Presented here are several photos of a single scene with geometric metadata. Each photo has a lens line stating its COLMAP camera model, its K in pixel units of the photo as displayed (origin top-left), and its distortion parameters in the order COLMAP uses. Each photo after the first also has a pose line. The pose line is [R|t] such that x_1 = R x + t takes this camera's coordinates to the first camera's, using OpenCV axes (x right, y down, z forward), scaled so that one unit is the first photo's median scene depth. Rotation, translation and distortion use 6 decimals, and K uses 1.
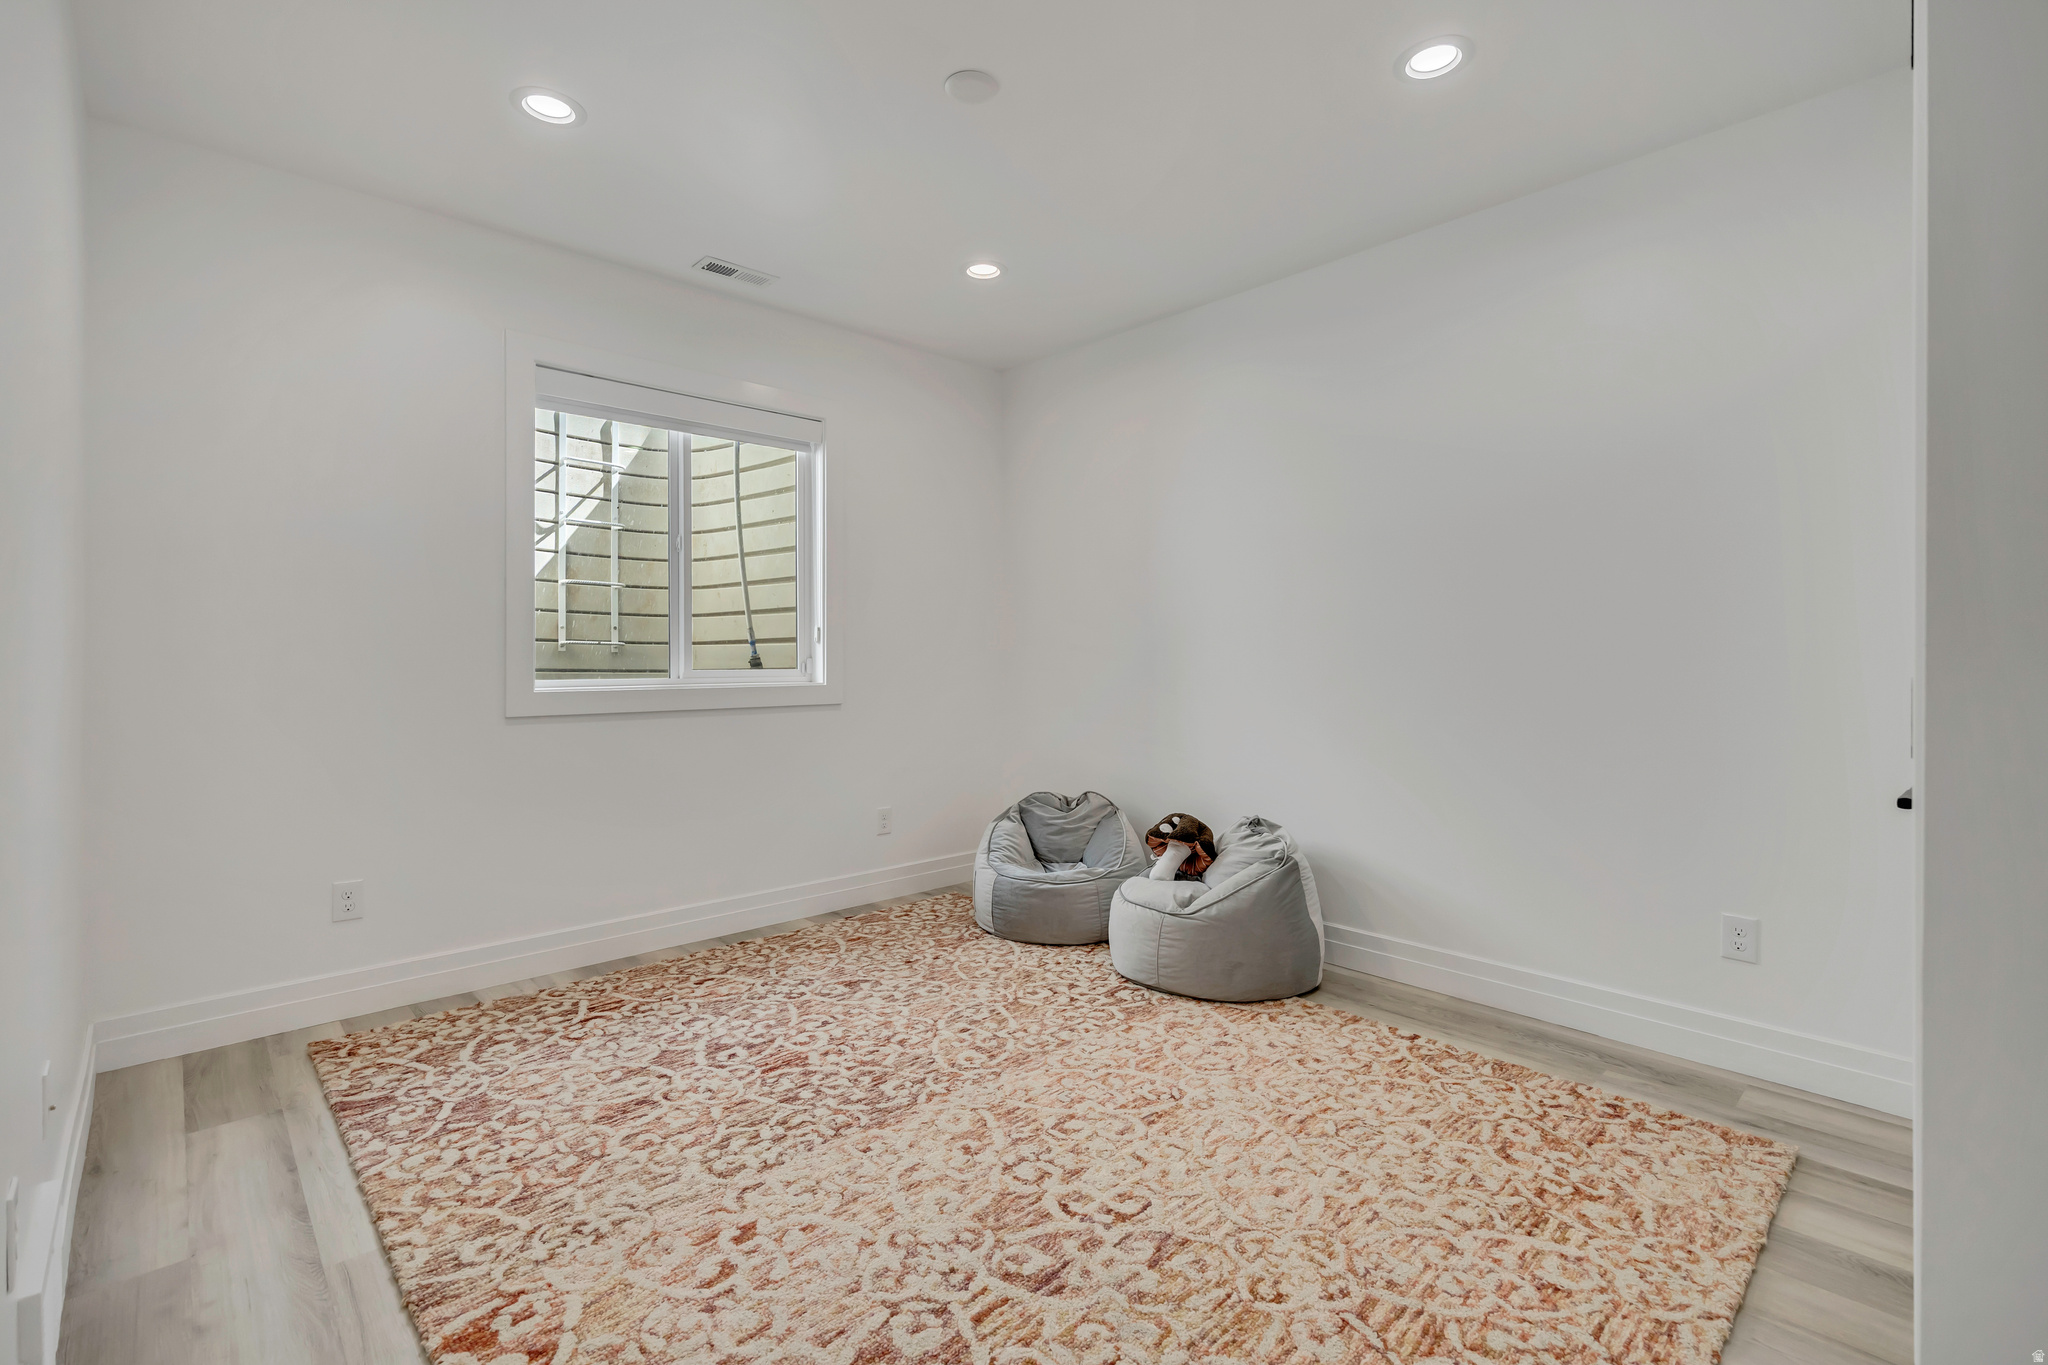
lens RADIAL K [[905.4, 0, 1019.2], [0, 905.4, 656.1], [0, 0, 1]] dist [0.001687, 0.000464]
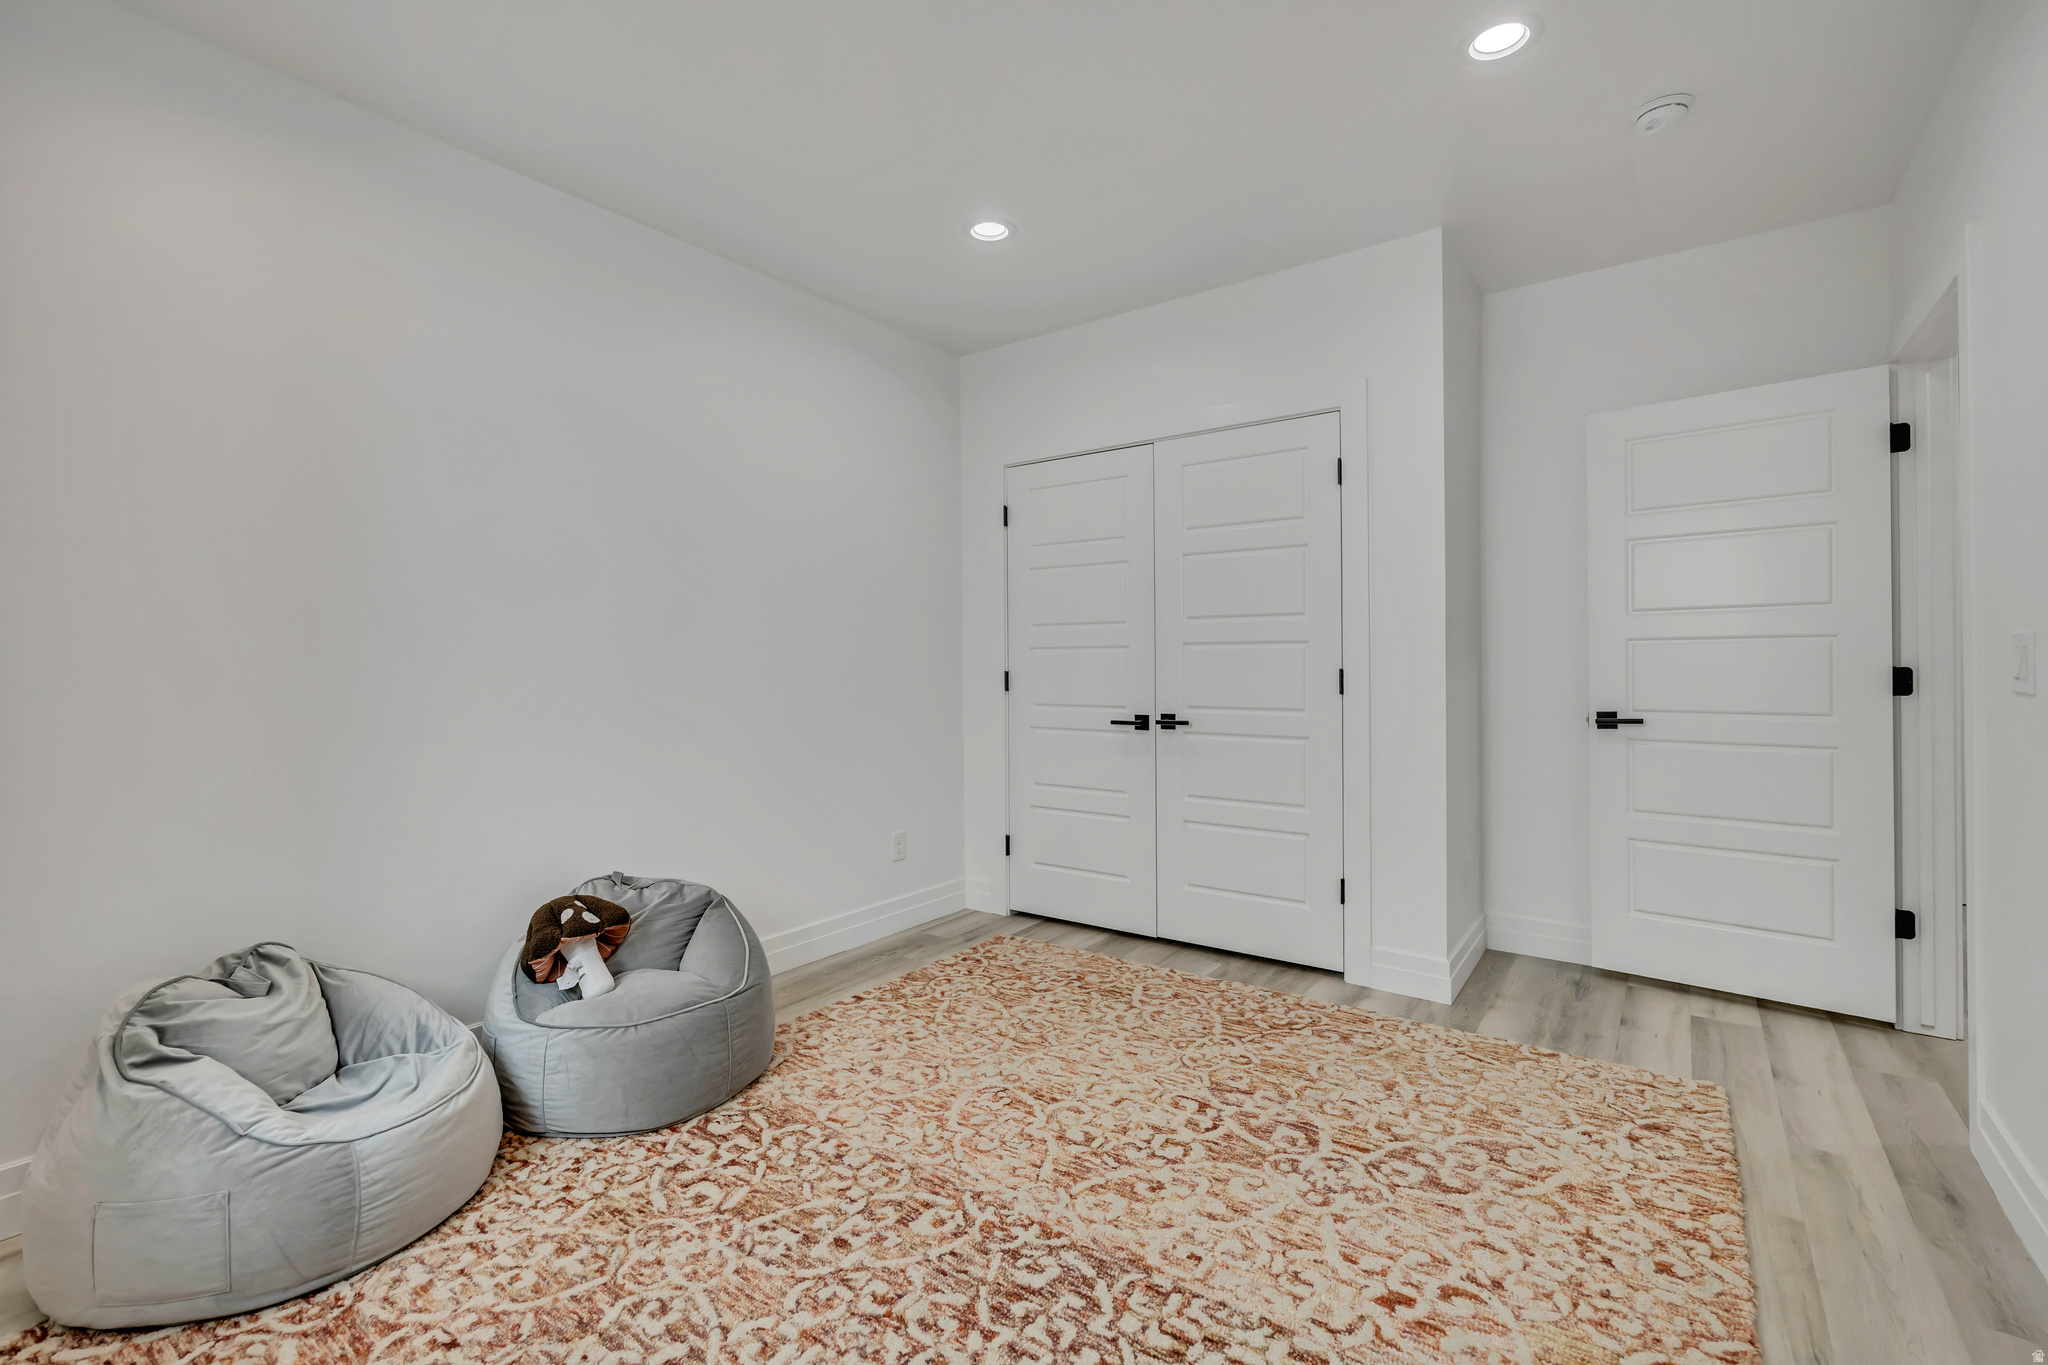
lens RADIAL K [[905.4, 0, 1019.2], [0, 905.4, 656.1], [0, 0, 1]] dist [0.001687, 0.000464]
pose [[-0.187968, 0.011300, 0.982110, -0.909700], [0.009080, 0.999911, -0.009767, -0.003623], [-0.982133, 0.007081, -0.188054, 1.235324]]
